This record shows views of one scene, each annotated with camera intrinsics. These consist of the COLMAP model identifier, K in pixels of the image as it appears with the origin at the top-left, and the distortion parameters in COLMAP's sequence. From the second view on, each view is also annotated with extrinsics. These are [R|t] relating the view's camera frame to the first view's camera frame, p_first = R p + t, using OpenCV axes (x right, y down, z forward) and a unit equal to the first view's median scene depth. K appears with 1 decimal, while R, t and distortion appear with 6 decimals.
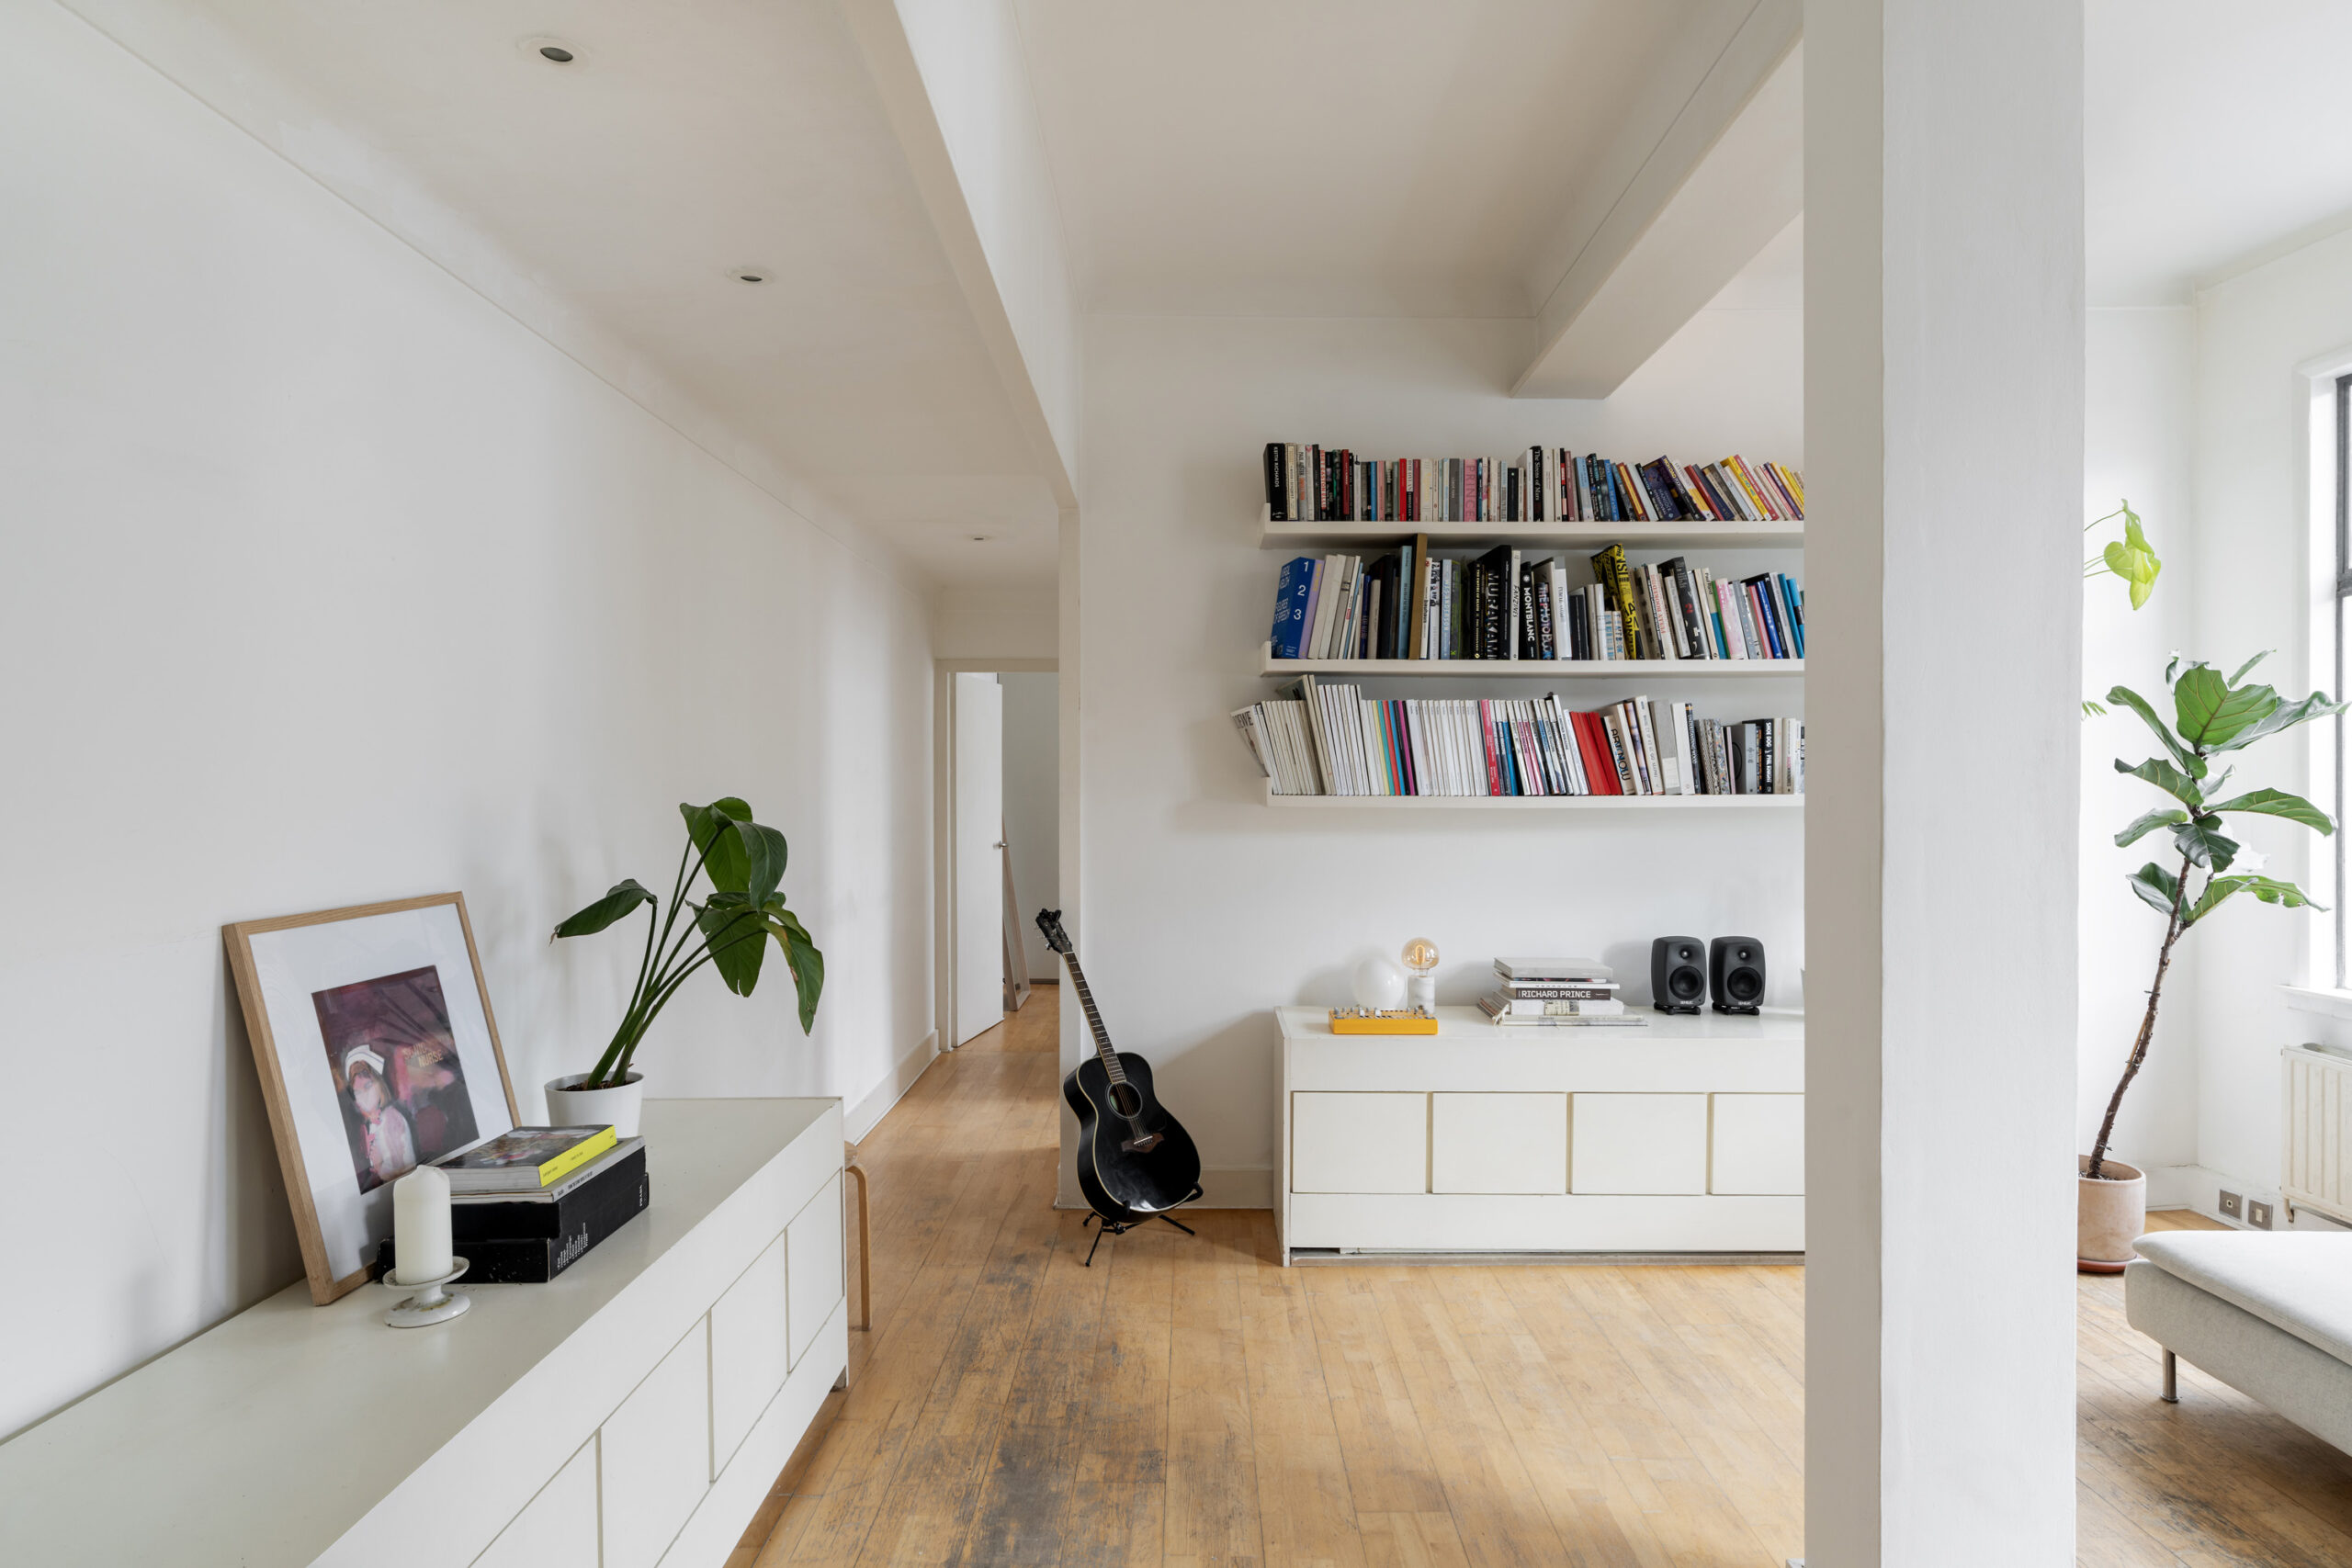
lens RADIAL K [[1276.9, 0, 1177.1], [0, 1276.9, 787.4], [0, 0, 1]] dist [0.000798, 0.000077]
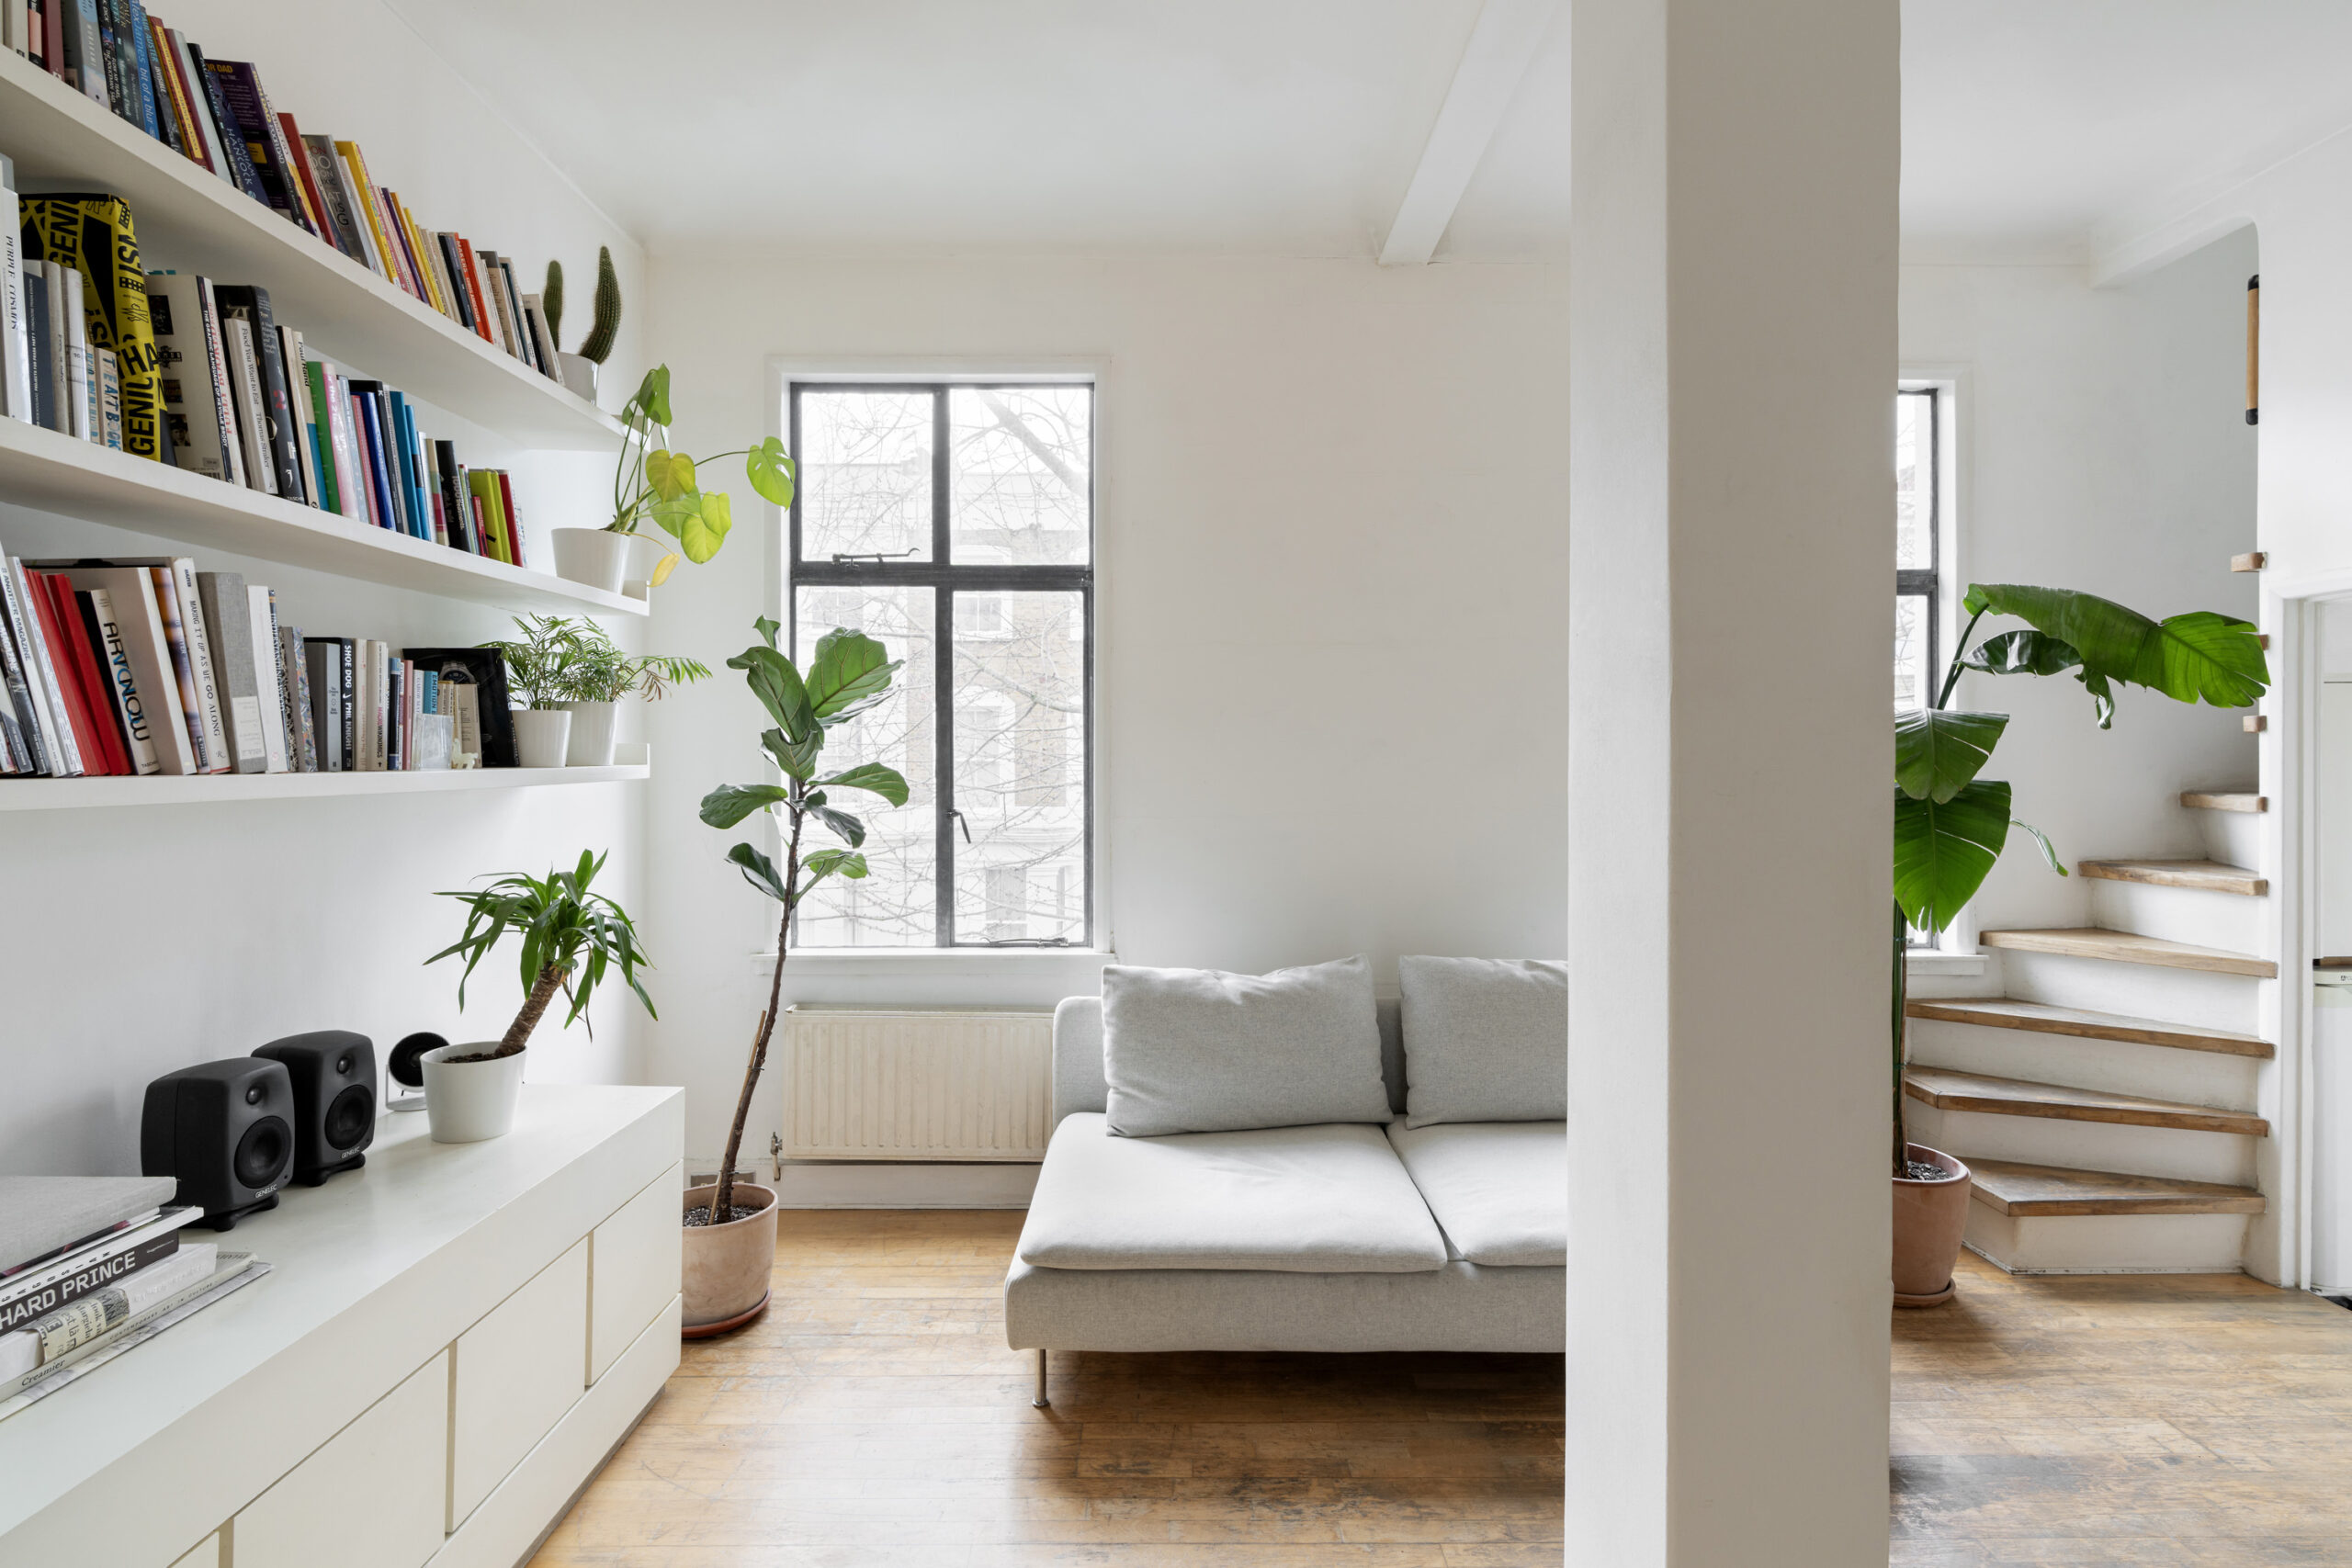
lens RADIAL K [[1122.9, 0, 1177.6], [0, 1122.9, 770.3], [0, 0, 1]] dist [-0.014691, 0.003401]
pose [[-0.013334, -0.001976, 0.999909, -0.038631], [0.004179, 0.999989, 0.002032, 0.005308], [-0.999902, 0.004205, -0.013326, 0.653923]]
